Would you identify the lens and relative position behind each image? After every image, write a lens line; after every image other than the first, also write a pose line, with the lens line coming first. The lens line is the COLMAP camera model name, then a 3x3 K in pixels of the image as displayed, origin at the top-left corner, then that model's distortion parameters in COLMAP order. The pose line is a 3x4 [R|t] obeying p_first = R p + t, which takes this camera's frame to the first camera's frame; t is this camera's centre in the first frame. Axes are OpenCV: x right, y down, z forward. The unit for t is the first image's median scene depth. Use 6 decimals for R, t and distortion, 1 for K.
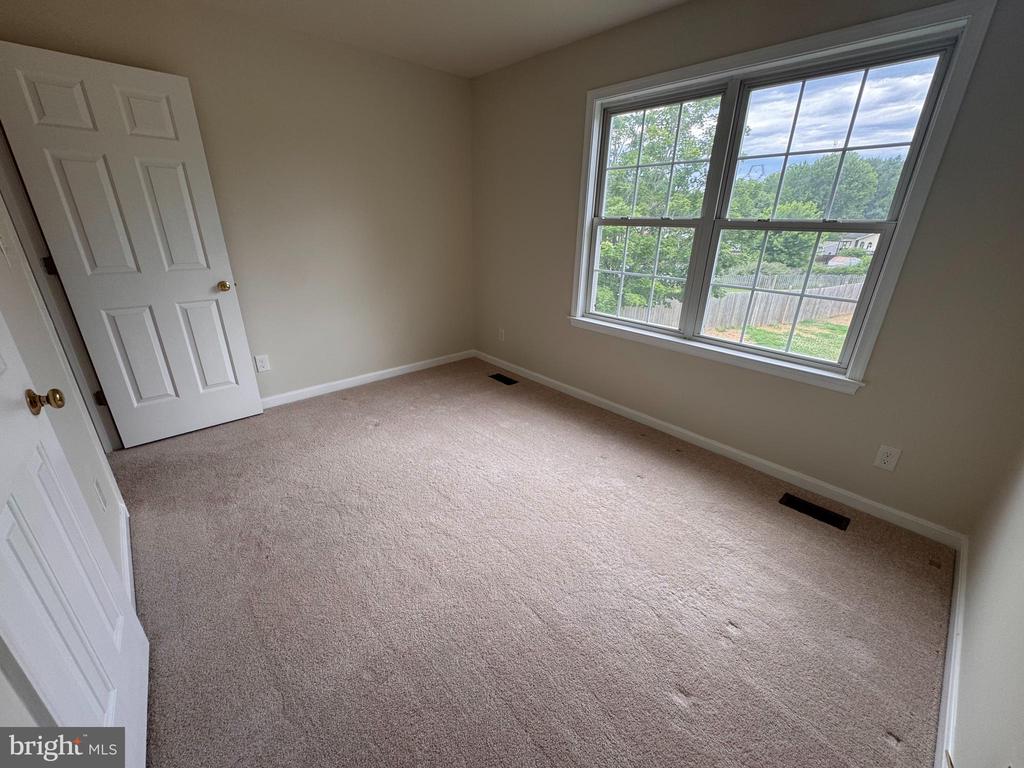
lens RADIAL K [[407.1, 0, 510.3], [0, 407.1, 379.3], [0, 0, 1]] dist [-0.003246, 0.000679]
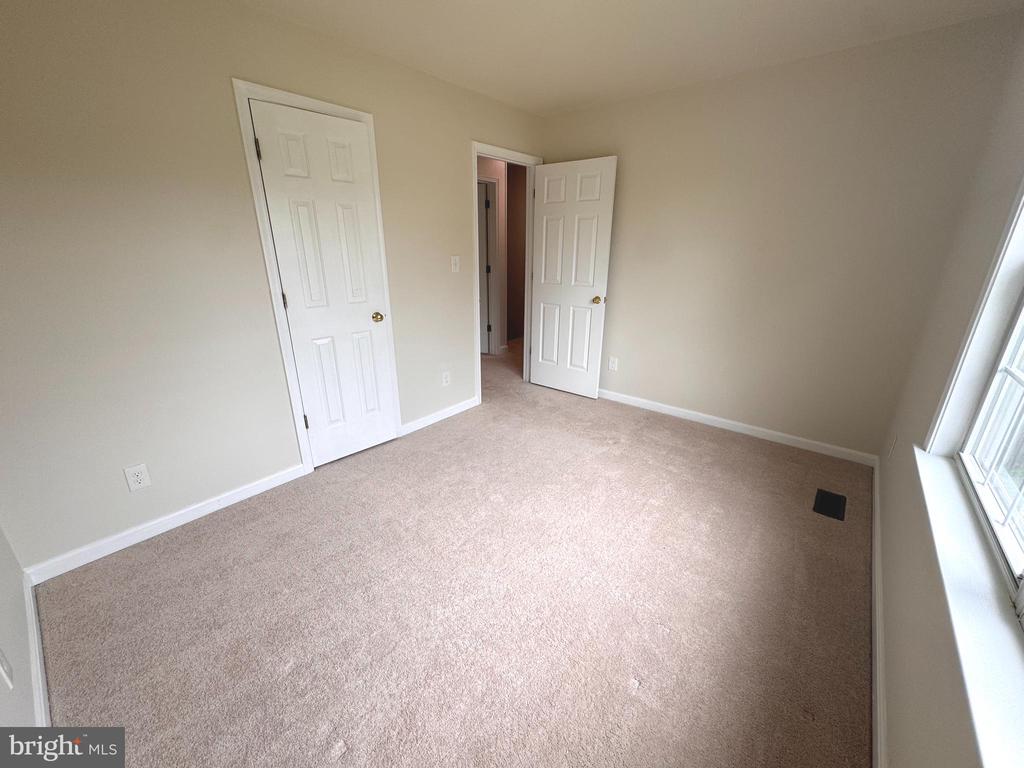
lens RADIAL K [[407.1, 0, 514.4], [0, 407.1, 378.0], [0, 0, 1]] dist [-0.003246, 0.000679]
pose [[0.141321, 0.291354, -0.946119, 0.570582], [-0.361952, 0.904748, 0.224549, -0.178098], [0.921422, 0.310717, 0.233316, 0.452020]]
